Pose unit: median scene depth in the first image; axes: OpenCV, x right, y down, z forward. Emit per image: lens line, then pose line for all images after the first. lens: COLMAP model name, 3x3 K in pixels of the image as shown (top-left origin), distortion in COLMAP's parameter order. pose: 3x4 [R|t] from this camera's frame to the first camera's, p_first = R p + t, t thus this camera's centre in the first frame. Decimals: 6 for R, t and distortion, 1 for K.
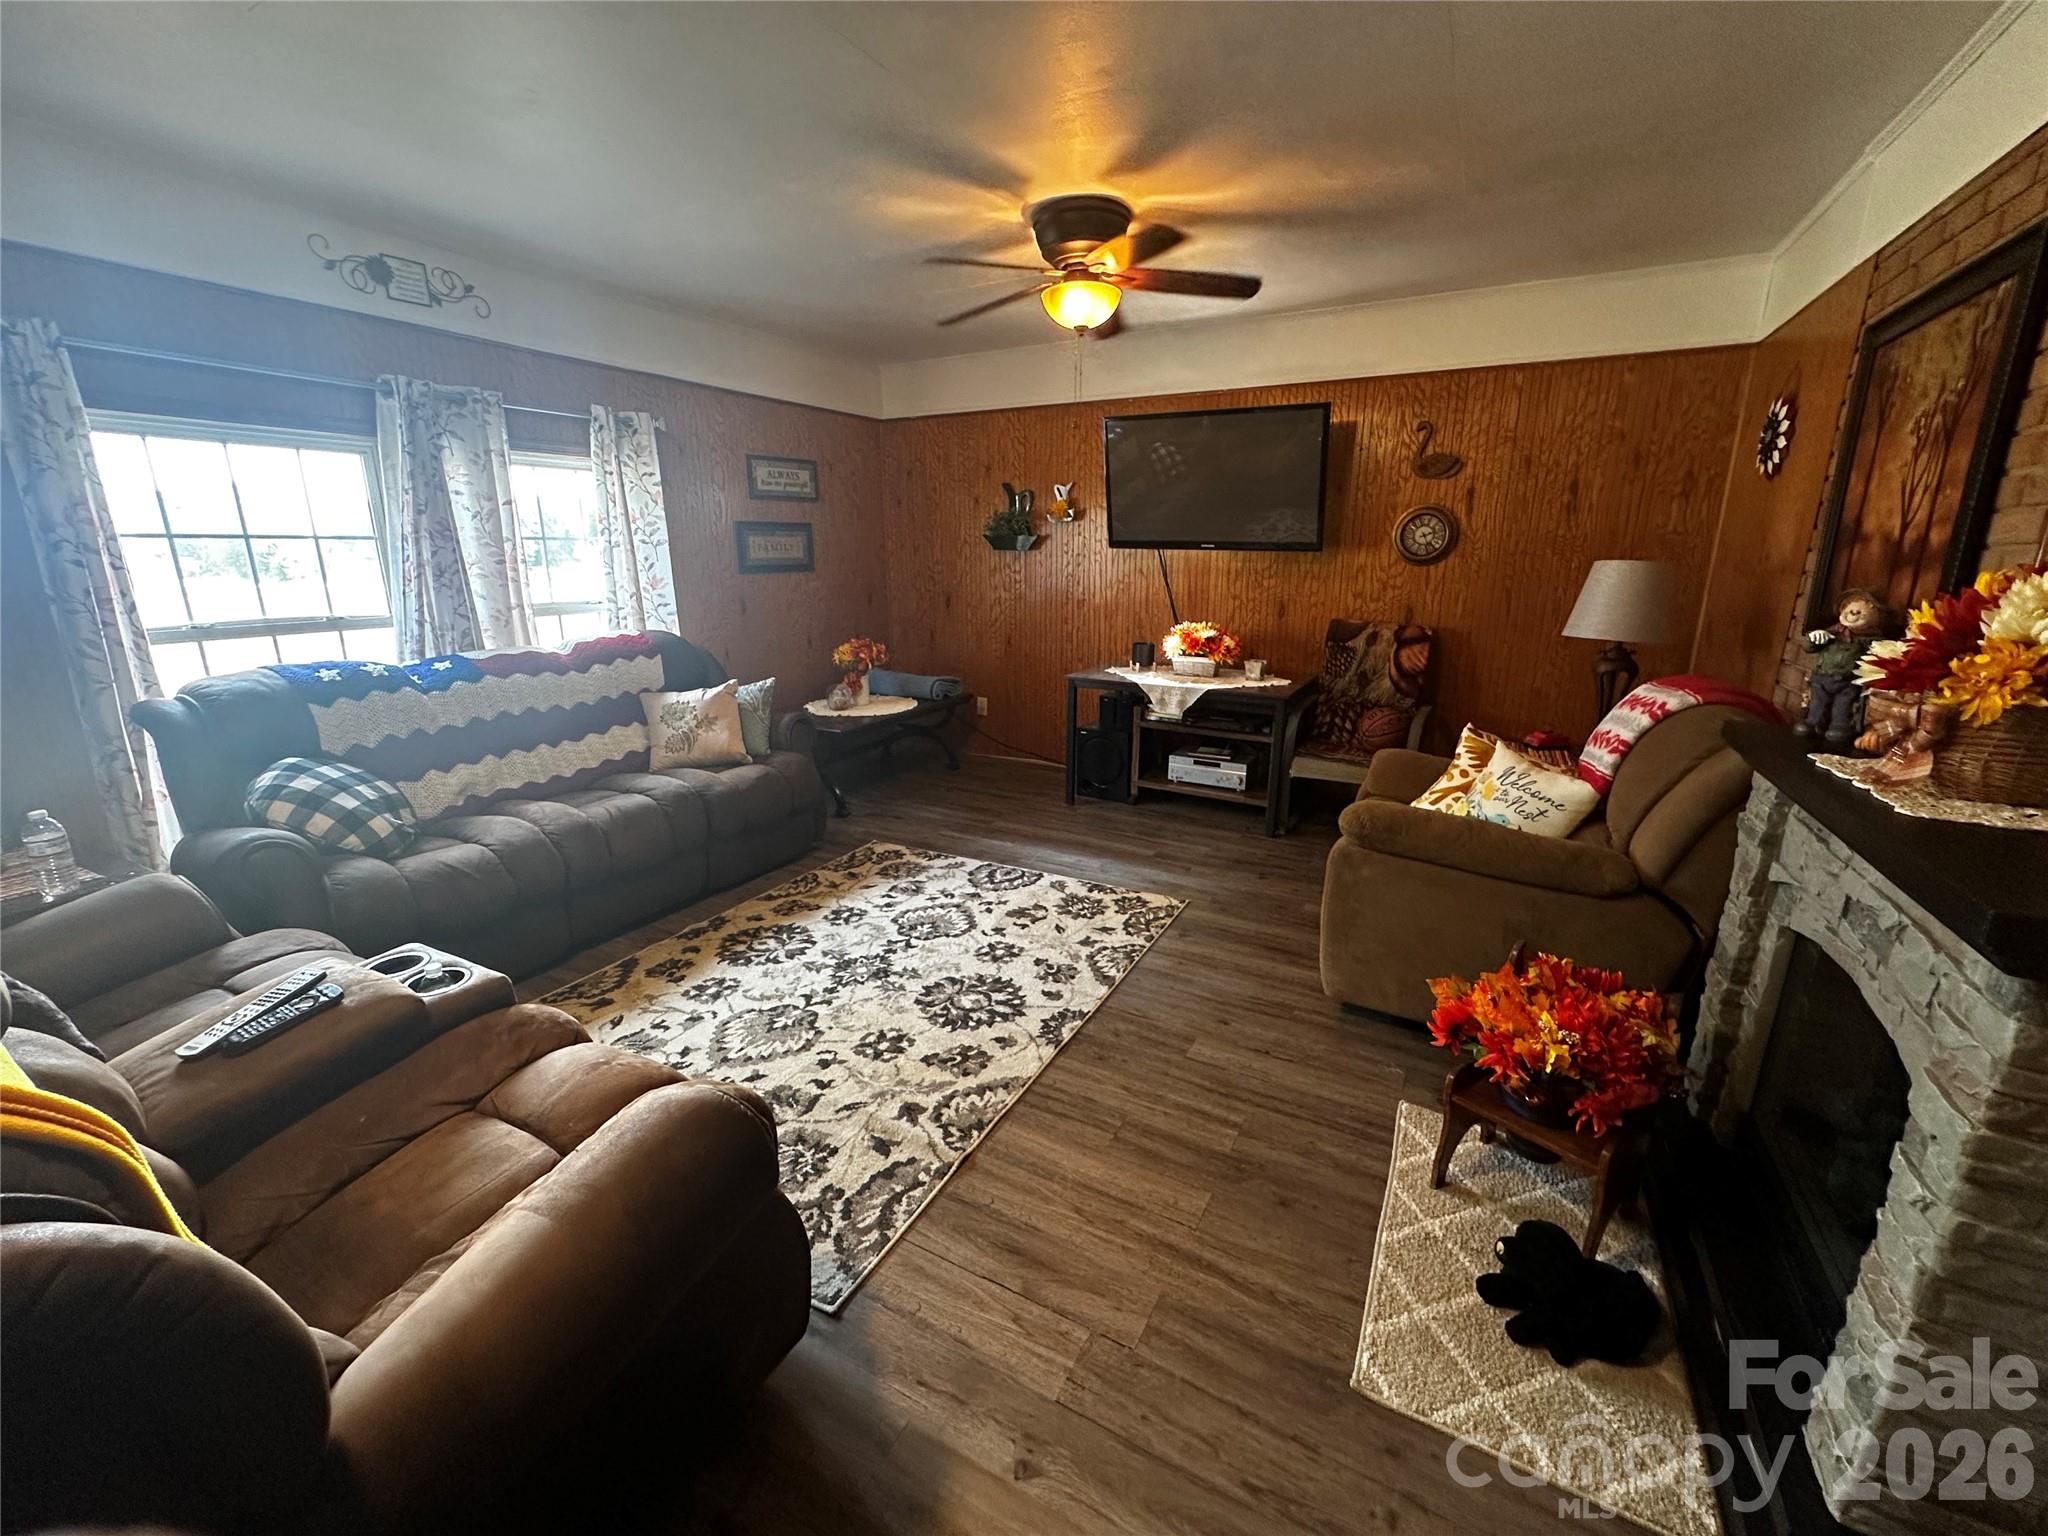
lens RADIAL K [[826.5, 0, 1019.9], [0, 826.5, 762.9], [0, 0, 1]] dist [-0.004328, 0.000122]
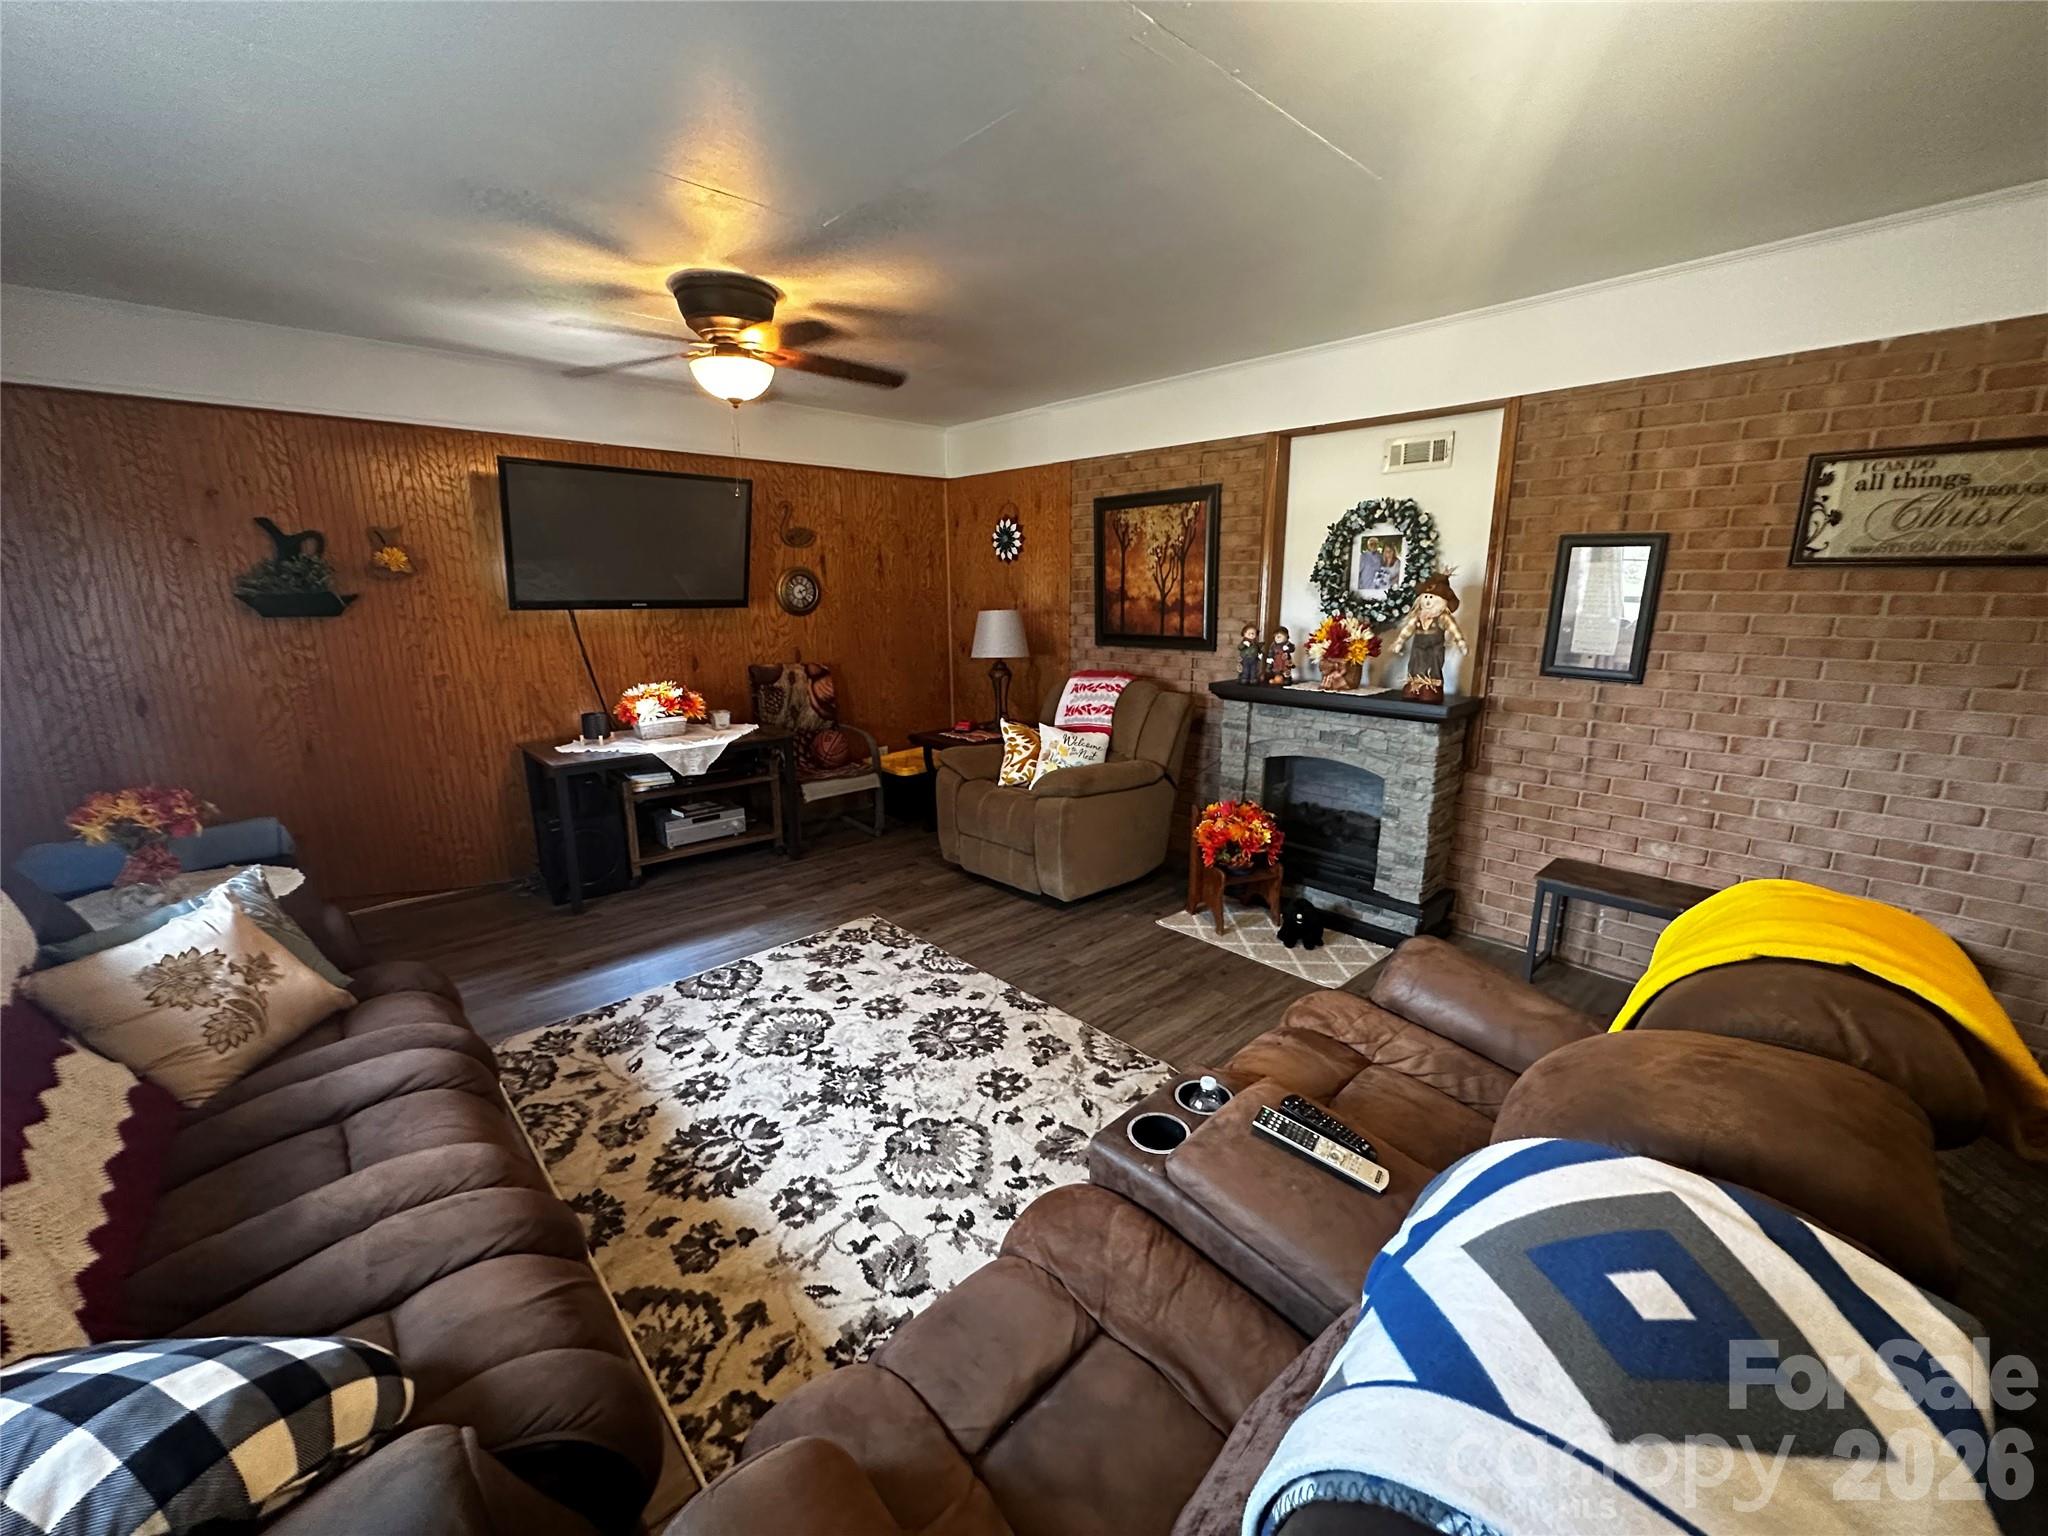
lens RADIAL K [[826.5, 0, 1021.9], [0, 826.5, 768.4], [0, 0, 1]] dist [-0.004328, 0.000122]
pose [[0.307925, -0.214852, 0.926834, -0.810838], [0.241122, 0.959987, 0.142429, -0.152908], [-0.920349, 0.179622, 0.347409, 0.401908]]
